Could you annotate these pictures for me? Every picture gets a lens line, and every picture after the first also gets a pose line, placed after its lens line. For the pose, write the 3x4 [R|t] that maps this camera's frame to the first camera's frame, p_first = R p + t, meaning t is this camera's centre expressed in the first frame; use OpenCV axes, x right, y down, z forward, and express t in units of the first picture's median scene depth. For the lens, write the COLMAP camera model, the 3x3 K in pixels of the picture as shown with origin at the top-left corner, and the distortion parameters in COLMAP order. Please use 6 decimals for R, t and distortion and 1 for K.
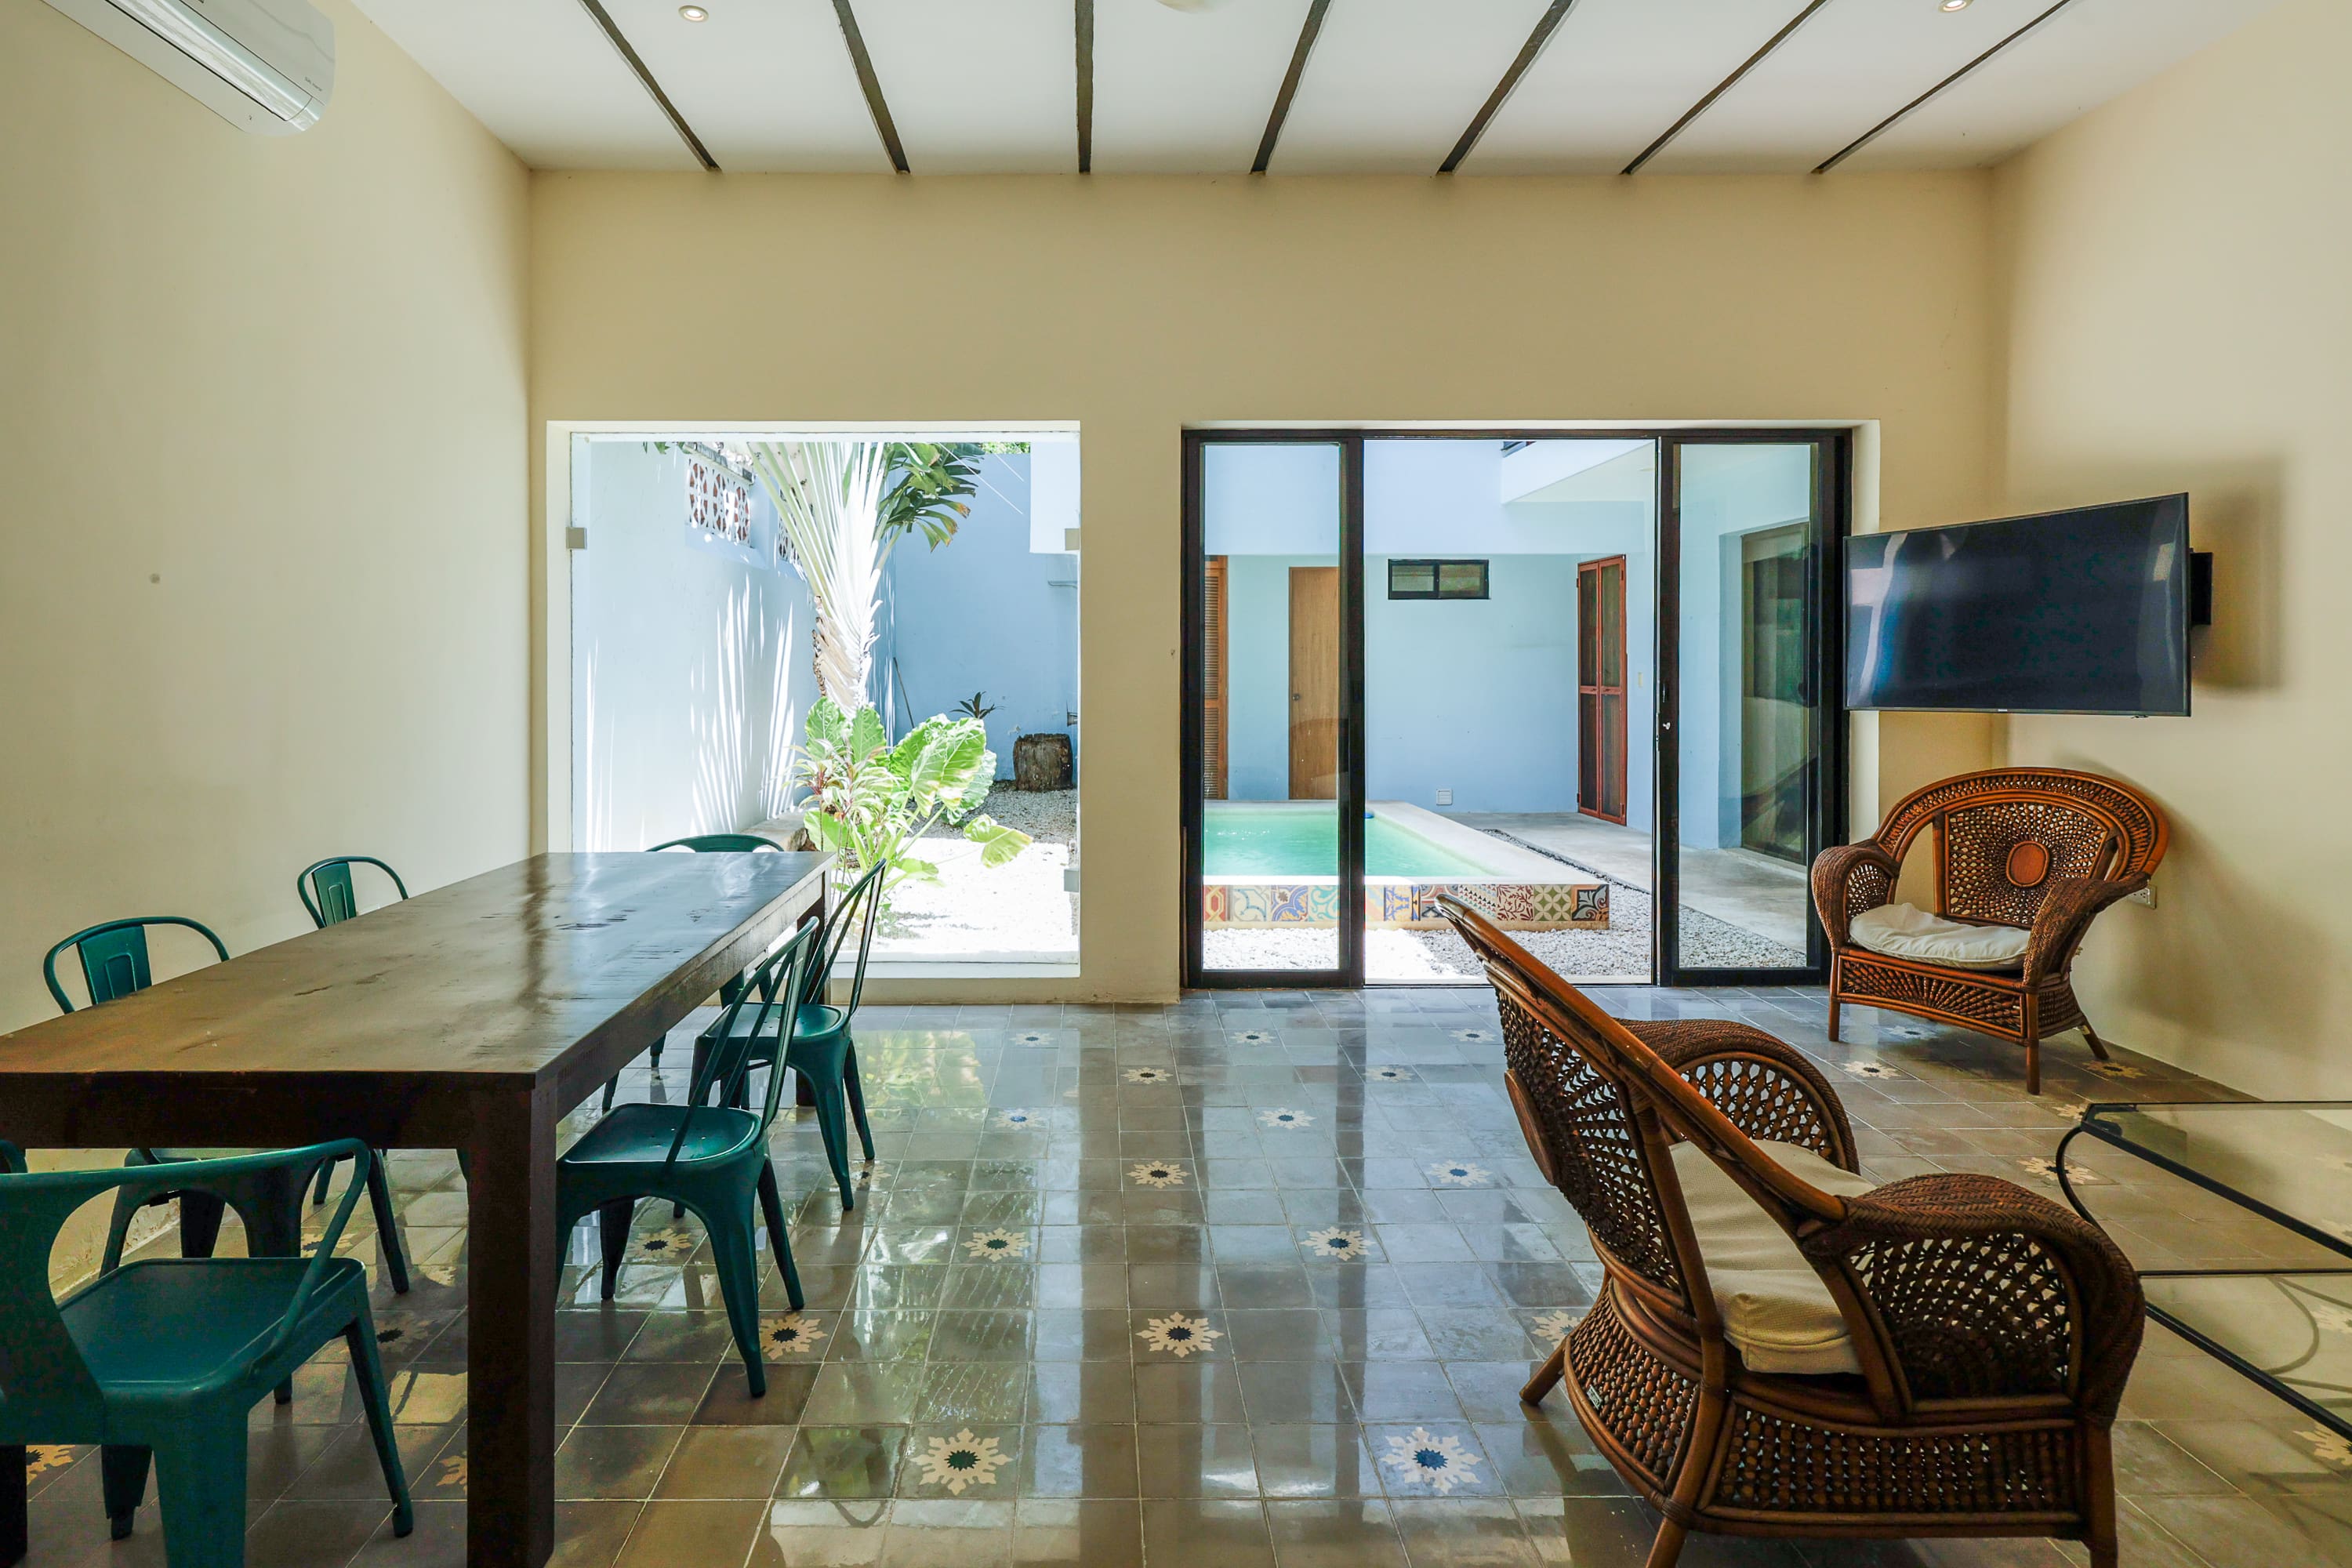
lens RADIAL K [[1189.3, 0, 1100.9], [0, 1189.3, 674.2], [0, 0, 1]] dist [-0.003099, 0.001179]
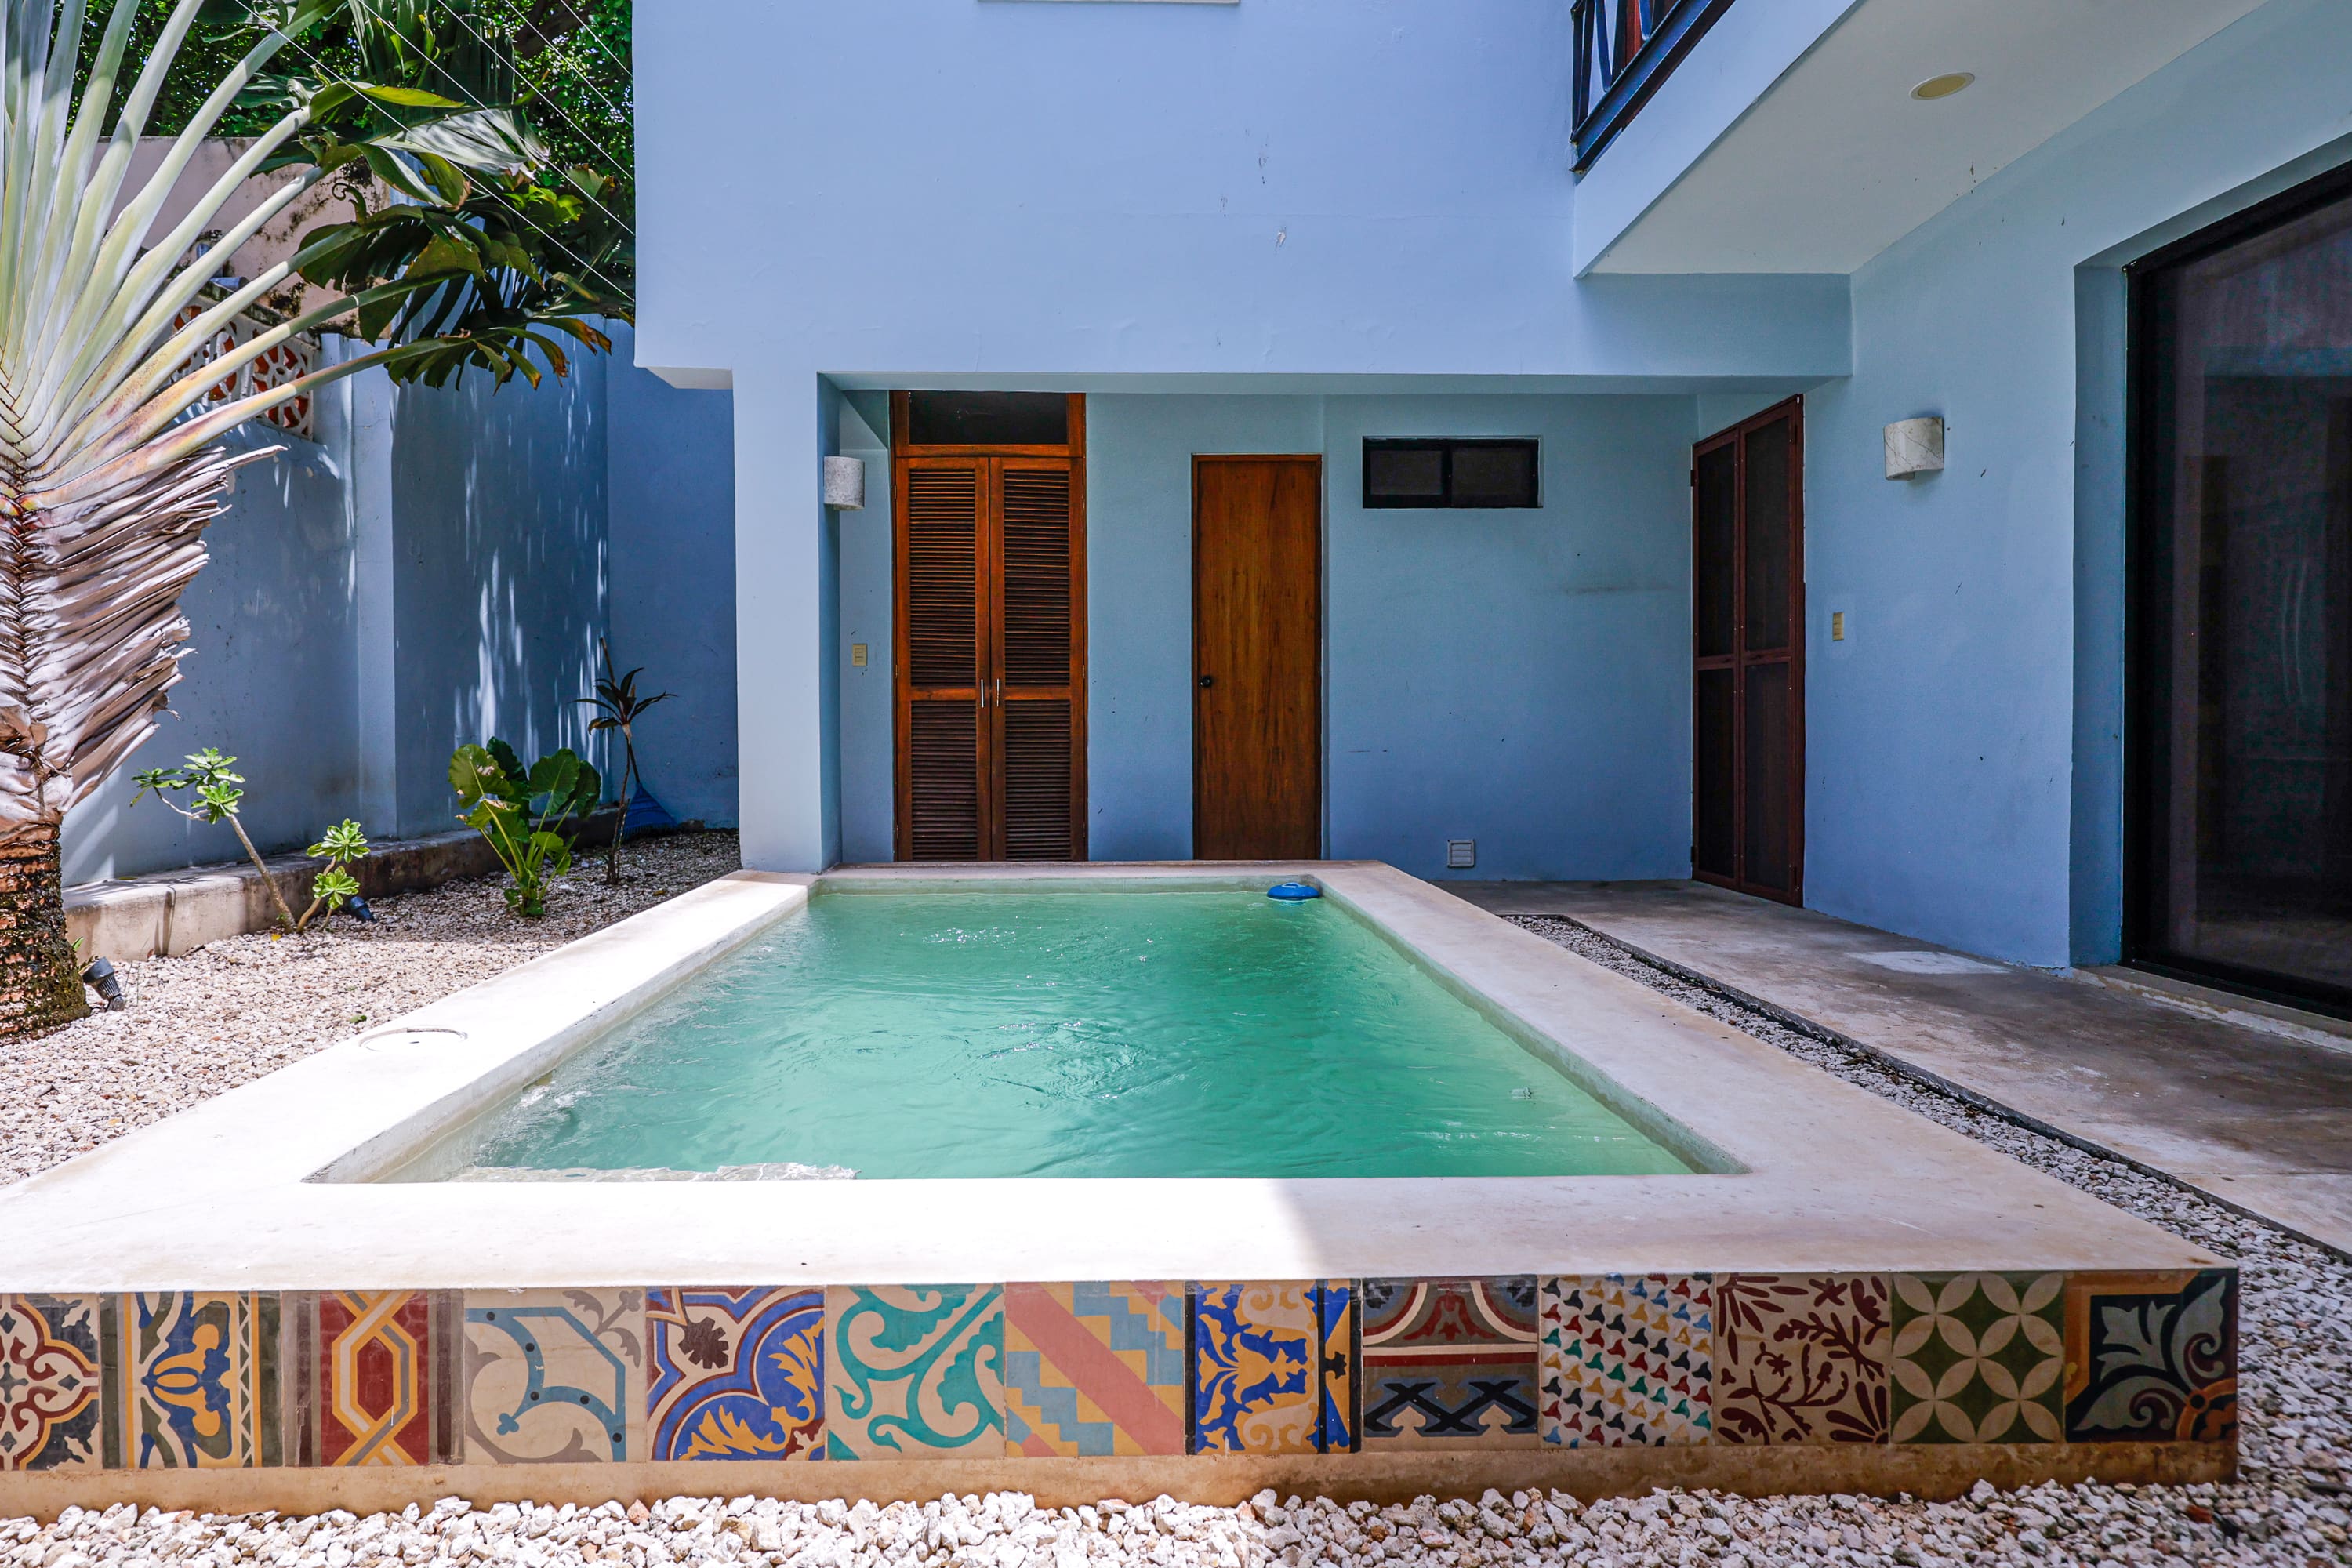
lens RADIAL K [[1189.3, 0, 1143.1], [0, 1189.3, 733.0], [0, 0, 1]] dist [-0.003099, 0.001179]
pose [[0.999747, -0.002008, 0.022388, 0.225703], [0.001940, 0.999993, 0.003066, 0.079283], [-0.022394, -0.003022, 0.999745, 0.789551]]
